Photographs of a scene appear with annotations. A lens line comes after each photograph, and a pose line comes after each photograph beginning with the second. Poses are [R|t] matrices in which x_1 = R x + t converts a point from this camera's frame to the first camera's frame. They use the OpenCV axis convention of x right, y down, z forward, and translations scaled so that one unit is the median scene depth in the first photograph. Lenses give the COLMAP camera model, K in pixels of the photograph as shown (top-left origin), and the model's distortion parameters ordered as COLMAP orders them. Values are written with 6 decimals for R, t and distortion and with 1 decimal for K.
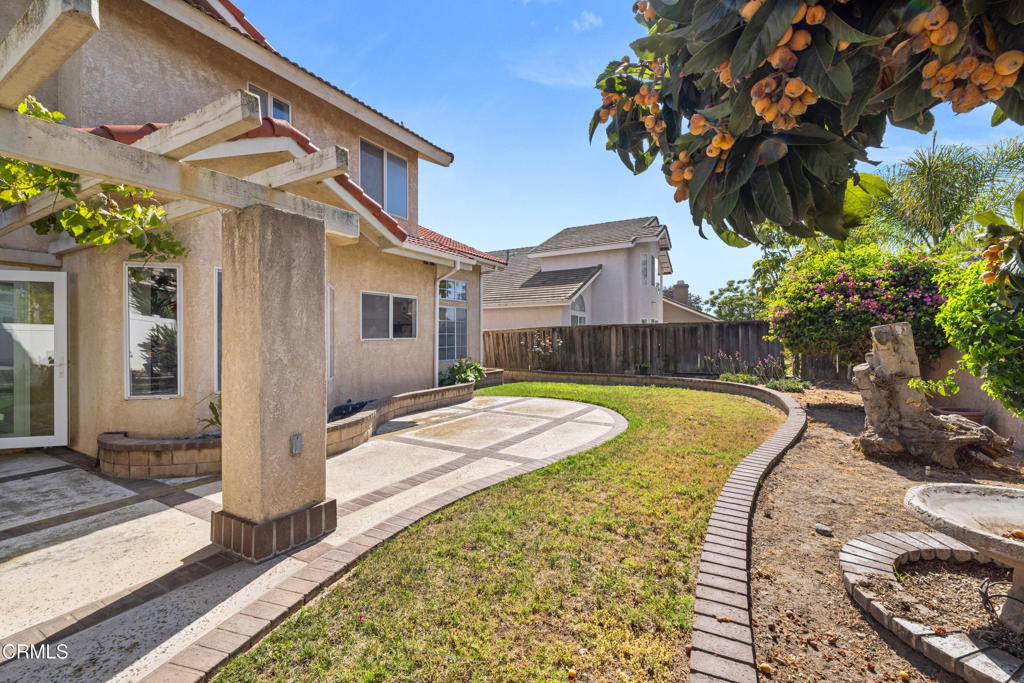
lens RADIAL K [[437.2, 0, 519.5], [0, 437.2, 334.1], [0, 0, 1]] dist [-0.003278, 0.000524]
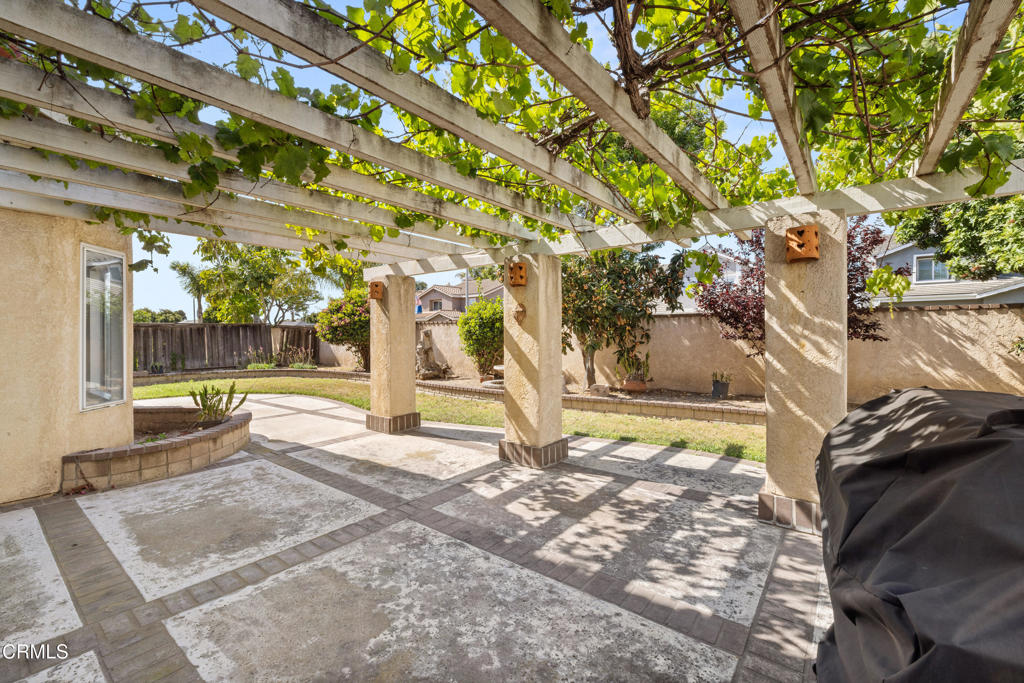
lens RADIAL K [[437.2, 0, 513.8], [0, 437.2, 335.6], [0, 0, 1]] dist [-0.003278, 0.000524]
pose [[0.144817, 0.000223, 0.989458, -0.902186], [-0.002267, 0.999997, 0.000106, 0.003440], [-0.989456, -0.002259, 0.144817, 0.048022]]
